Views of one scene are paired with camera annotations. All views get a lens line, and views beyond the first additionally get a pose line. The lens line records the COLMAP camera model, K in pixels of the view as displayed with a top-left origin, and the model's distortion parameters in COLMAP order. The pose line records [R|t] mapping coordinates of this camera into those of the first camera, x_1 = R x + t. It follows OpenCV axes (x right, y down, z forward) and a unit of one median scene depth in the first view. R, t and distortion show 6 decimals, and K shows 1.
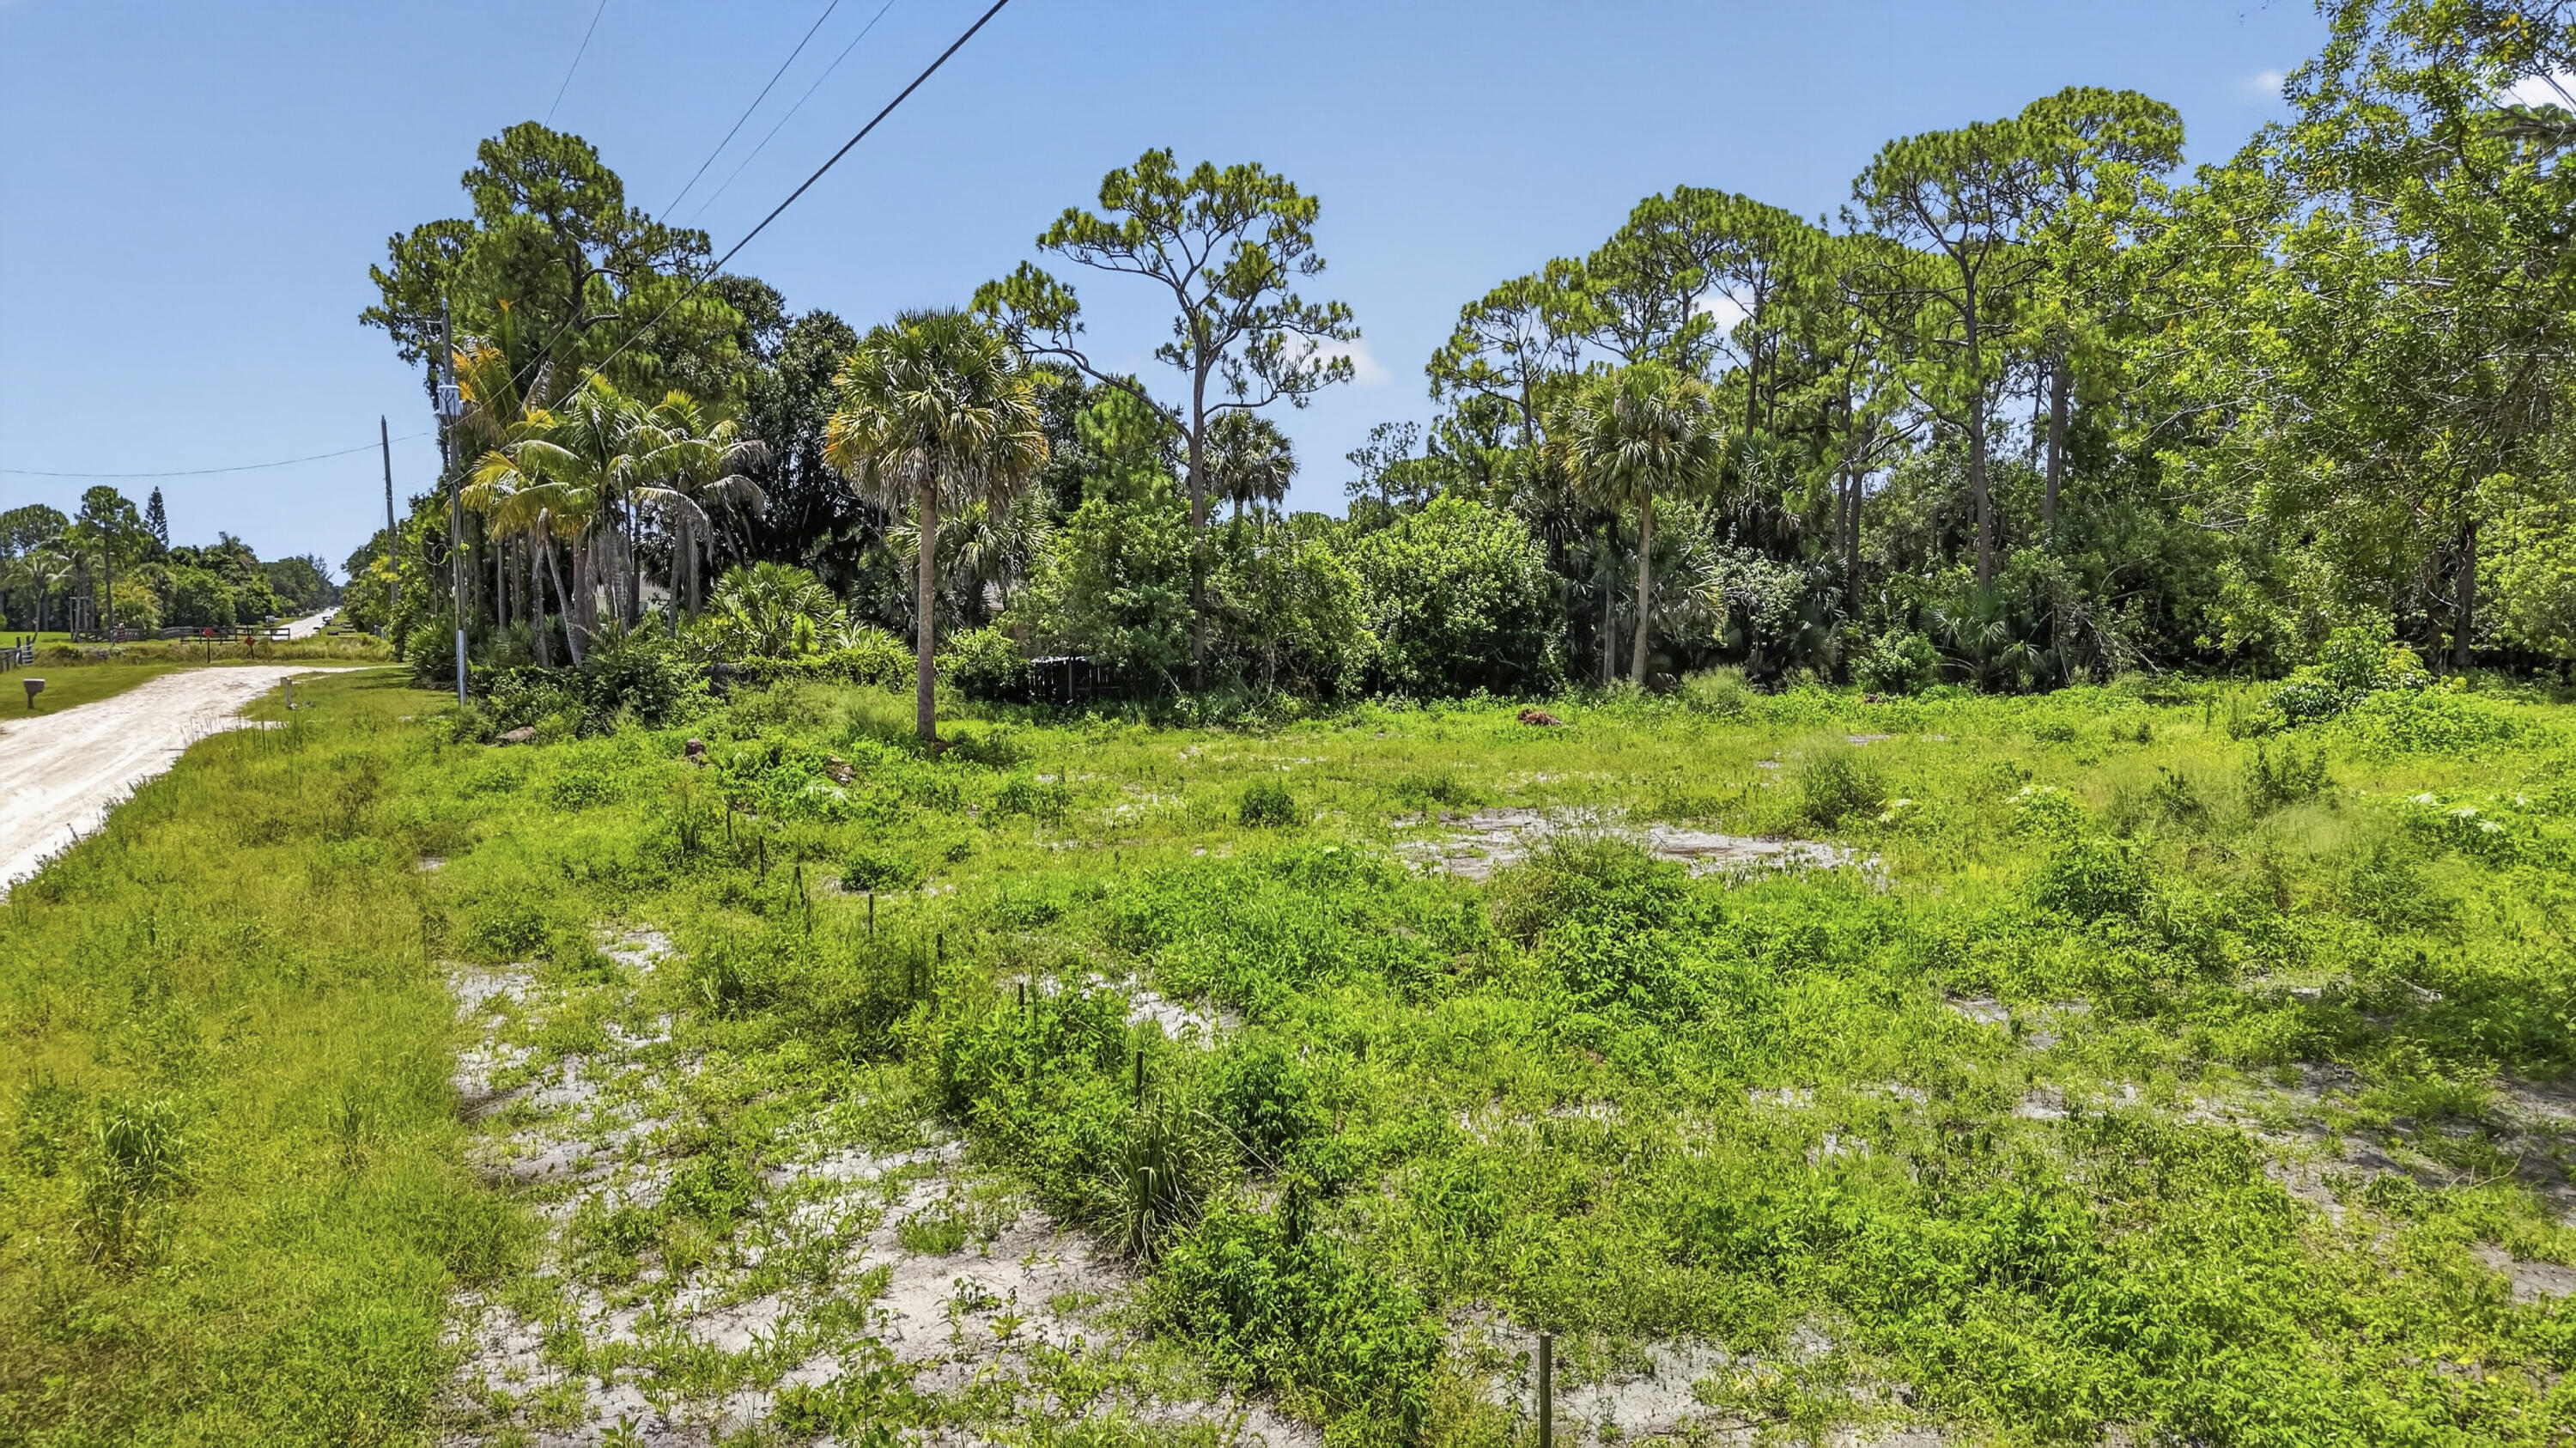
lens RADIAL K [[1743.5, 0, 1282.1], [0, 1743.5, 722.1], [0, 0, 1]] dist [0.048241, -0.046448]
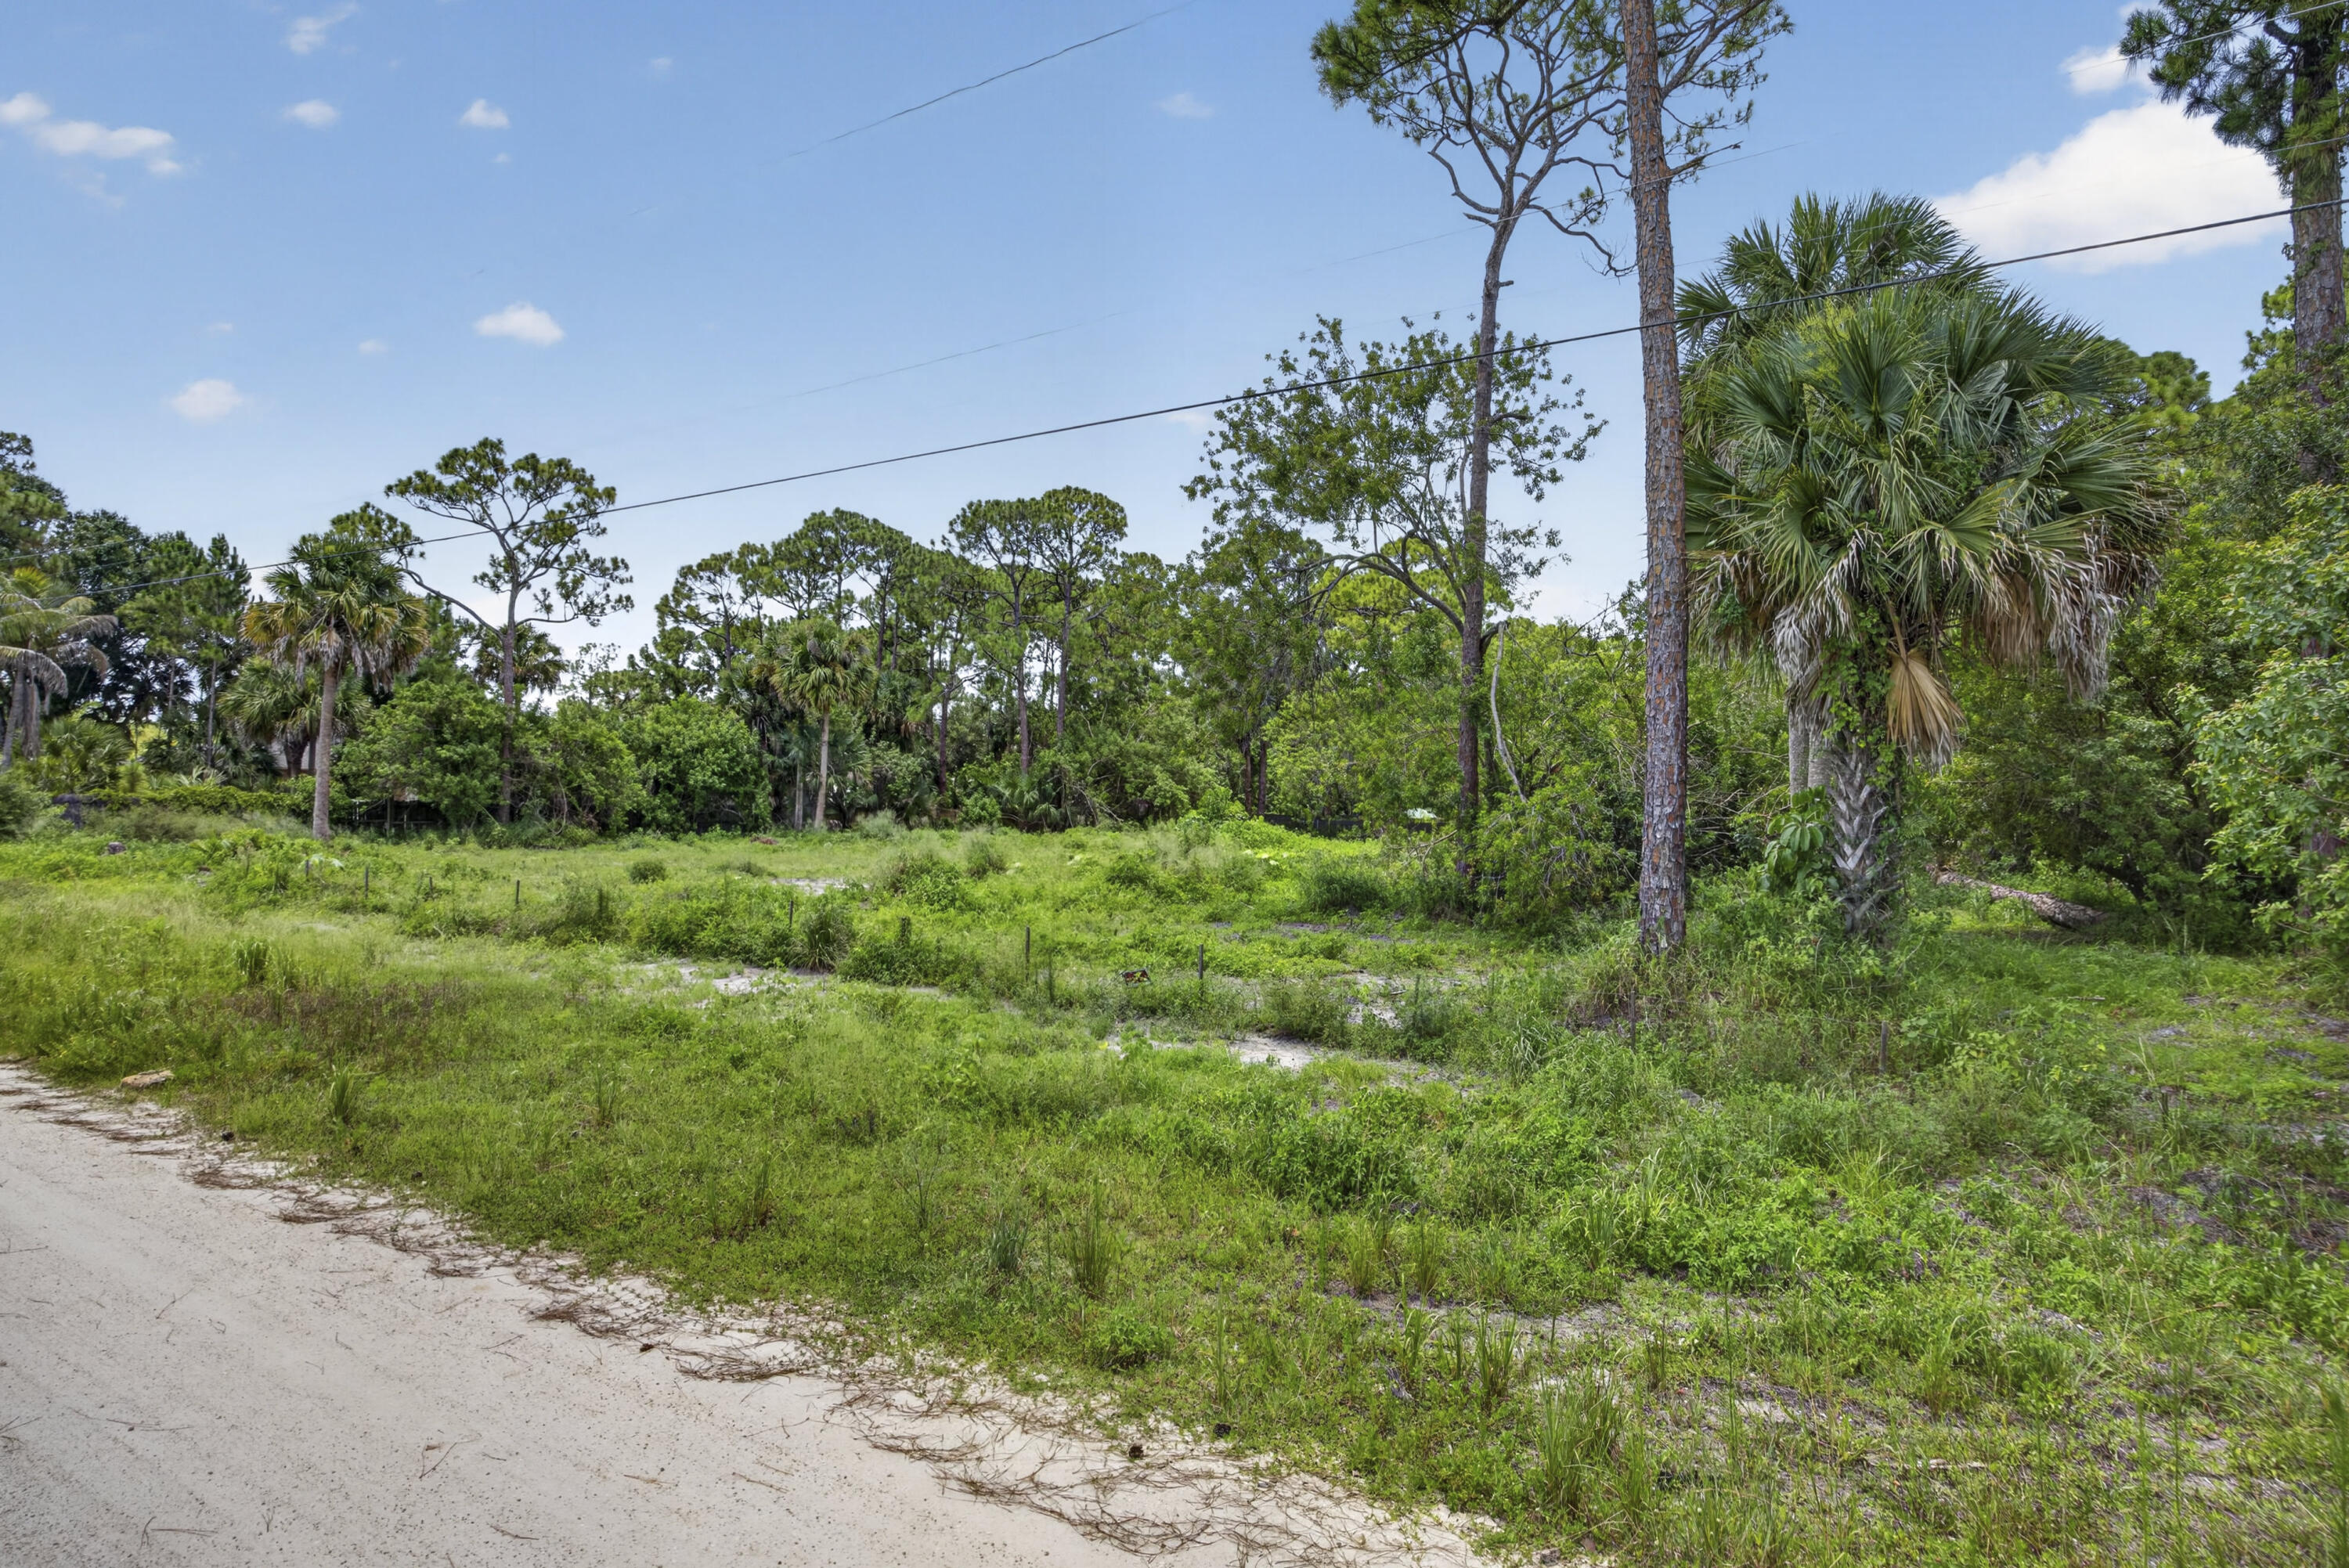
lens RADIAL K [[1292.9, 0, 1196.7], [0, 1292.9, 779.8], [0, 0, 1]] dist [-0.030704, 0.019945]
pose [[0.857668, 0.029875, 0.513336, -0.094422], [0.012701, 0.996775, -0.079230, 0.032857], [-0.514047, 0.074473, 0.854523, -0.138481]]
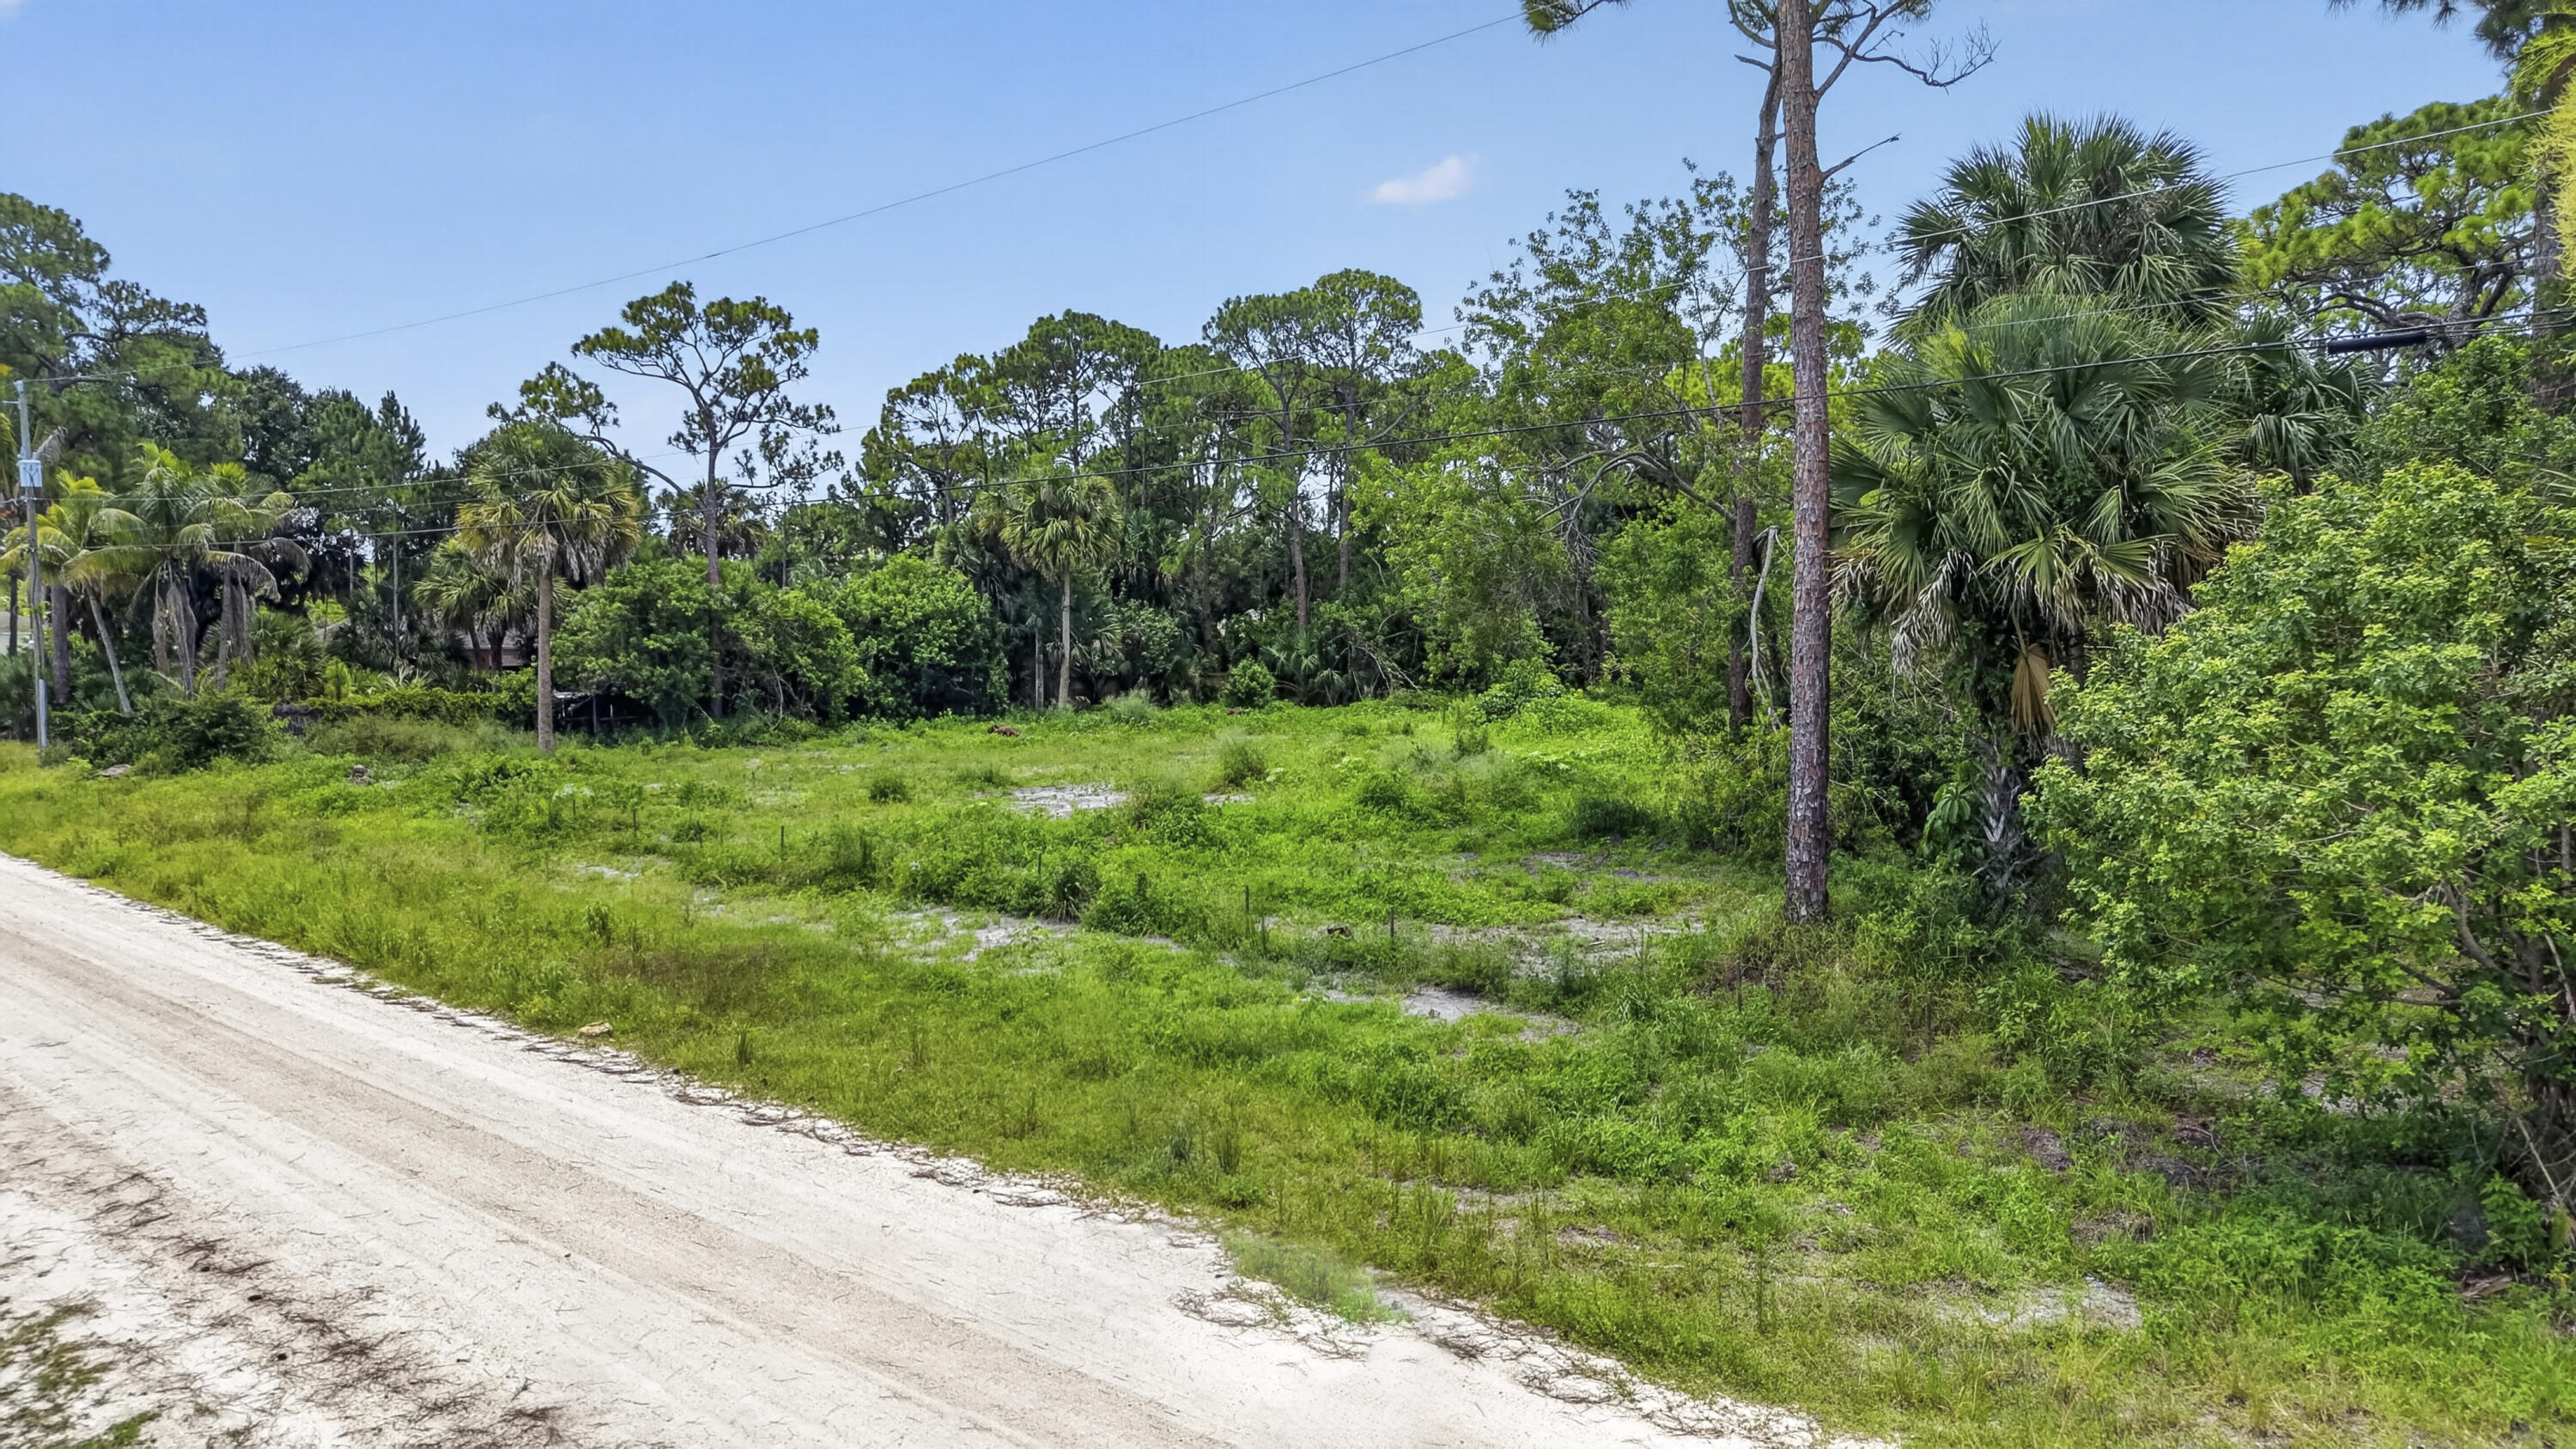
lens RADIAL K [[1743.6, 0, 1287.8], [0, 1743.6, 722.0], [0, 0, 1]] dist [0.048241, -0.046448]
pose [[0.927441, -0.024887, 0.373140, -0.127934], [0.029705, 0.999533, -0.007167, 0.005708], [-0.372787, 0.017731, 0.927748, -0.273052]]
